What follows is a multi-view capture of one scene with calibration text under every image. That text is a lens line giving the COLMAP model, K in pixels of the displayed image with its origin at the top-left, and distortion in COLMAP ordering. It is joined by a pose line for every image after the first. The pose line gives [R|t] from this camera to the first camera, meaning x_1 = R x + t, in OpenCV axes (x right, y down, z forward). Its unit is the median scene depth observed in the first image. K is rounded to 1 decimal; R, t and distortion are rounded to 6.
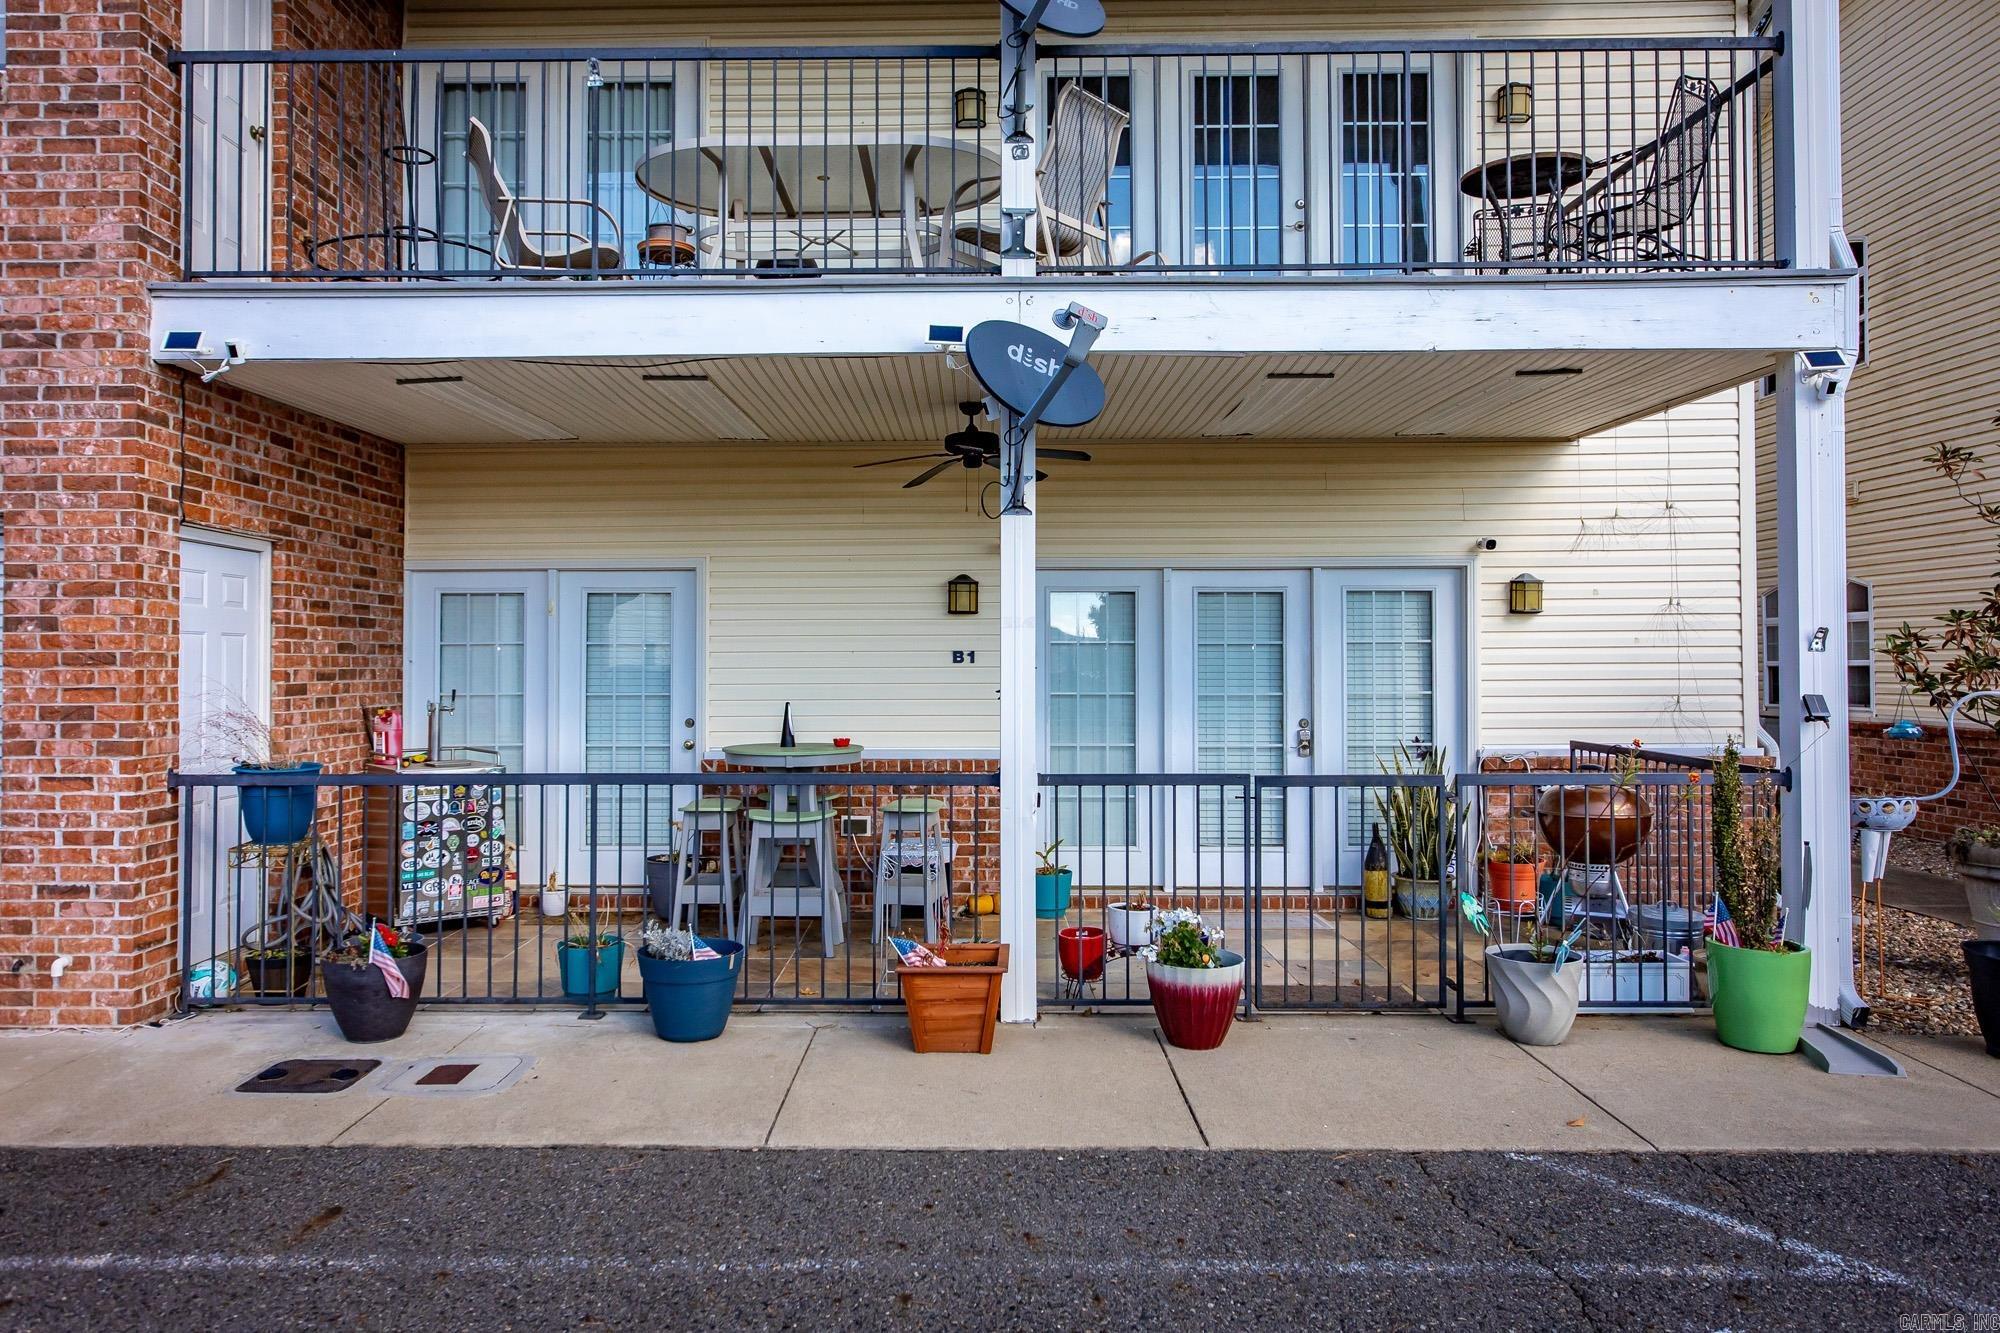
lens RADIAL K [[1338.5, 0, 994.5], [0, 1338.5, 654.9], [0, 0, 1]] dist [-0.000407, -0.002724]
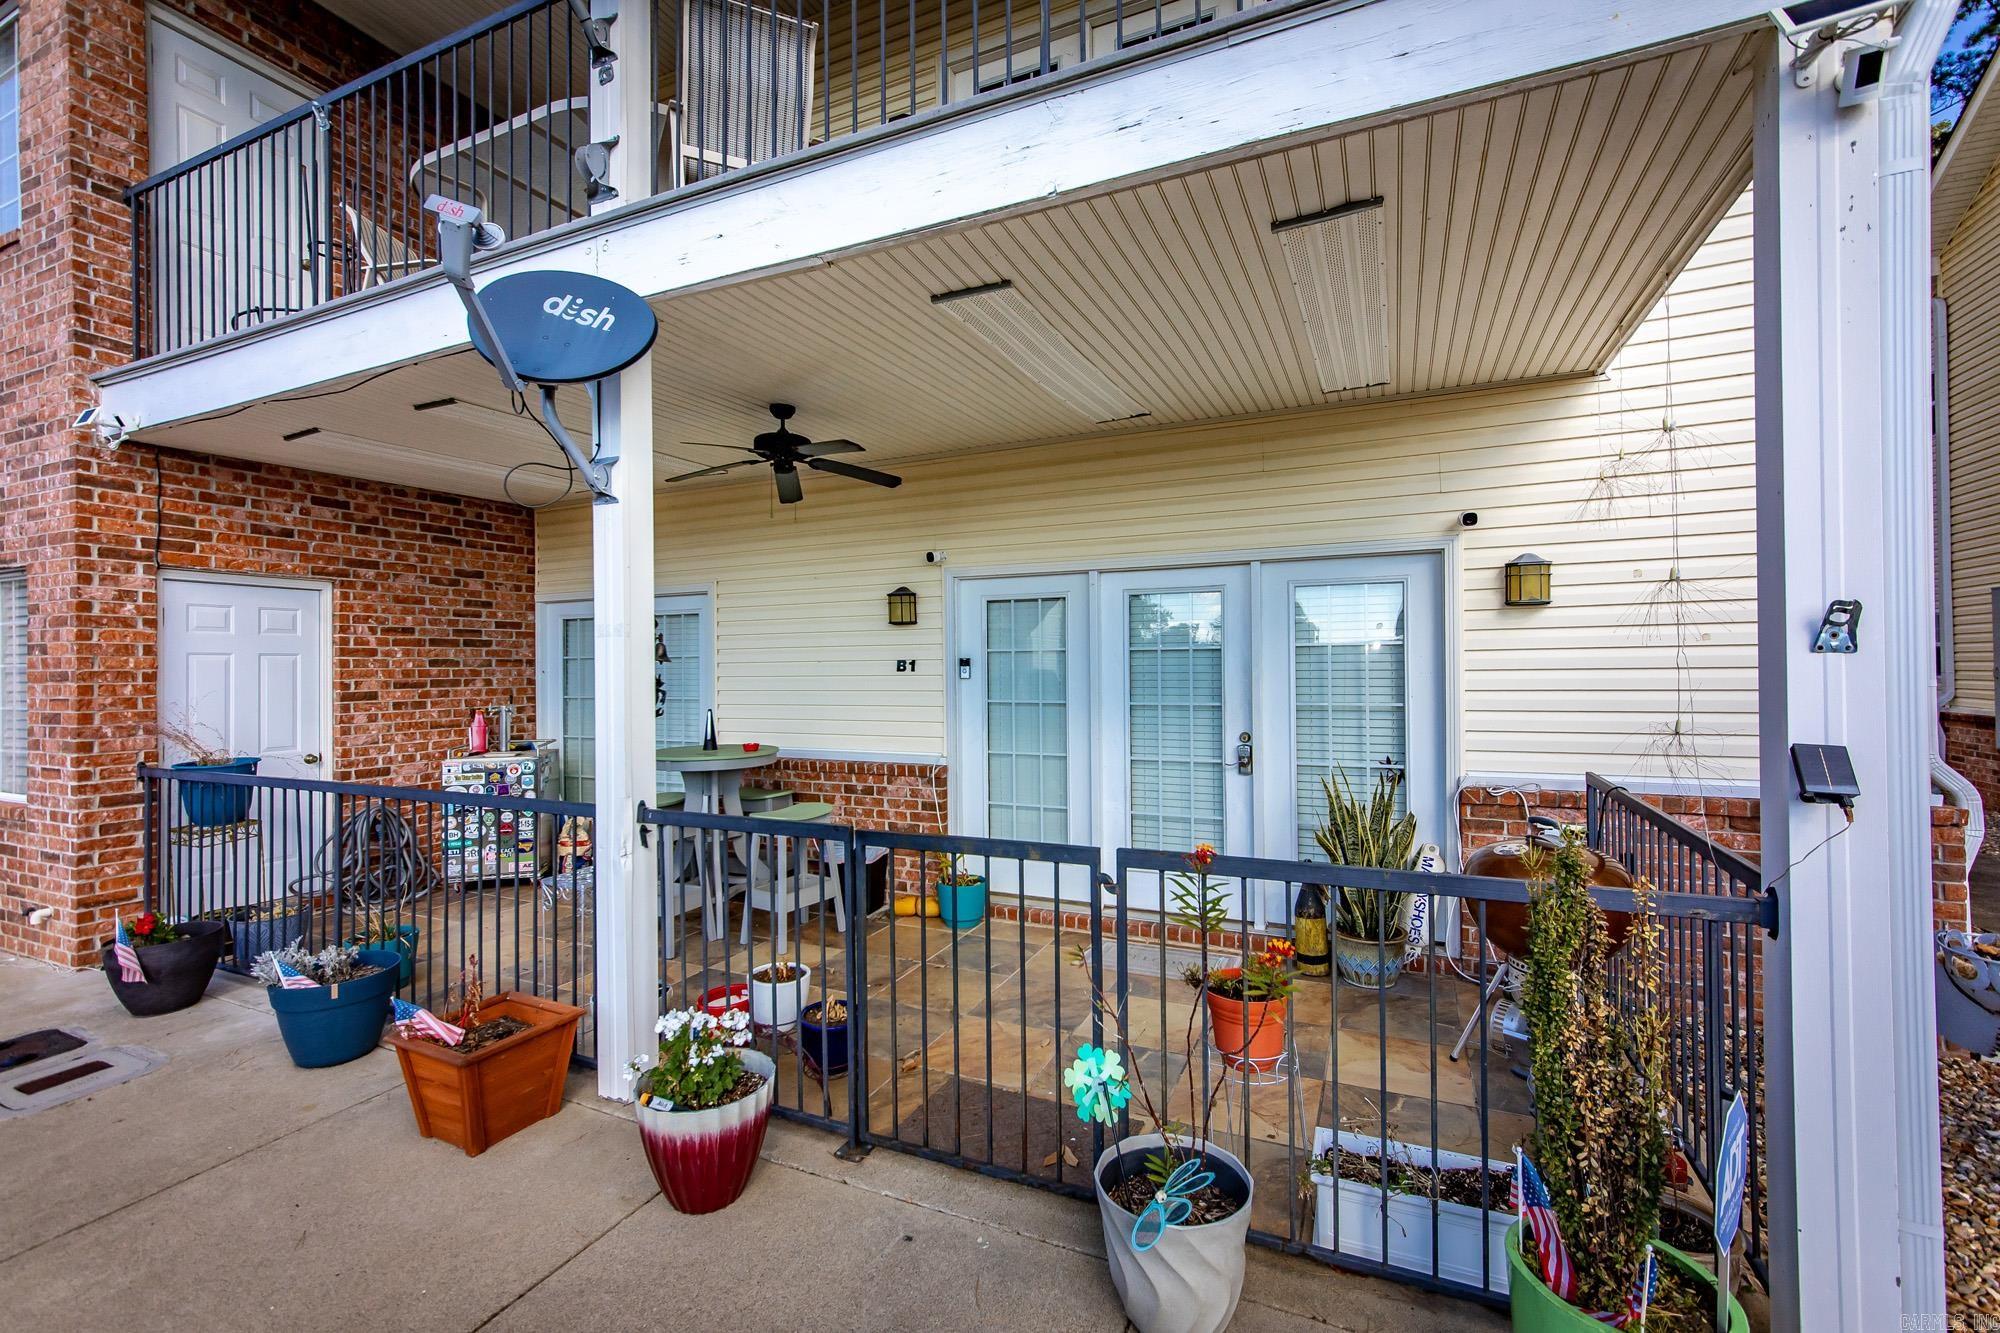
lens RADIAL K [[865.7, 0, 1003.0], [0, 865.7, 668.5], [0, 0, 1]] dist [-0.000076, 0.000852]
pose [[0.911716, -0.005478, -0.410785, 0.385621], [0.010413, 0.999898, 0.009778, -0.002509], [0.410689, -0.013193, 0.911680, 0.491674]]
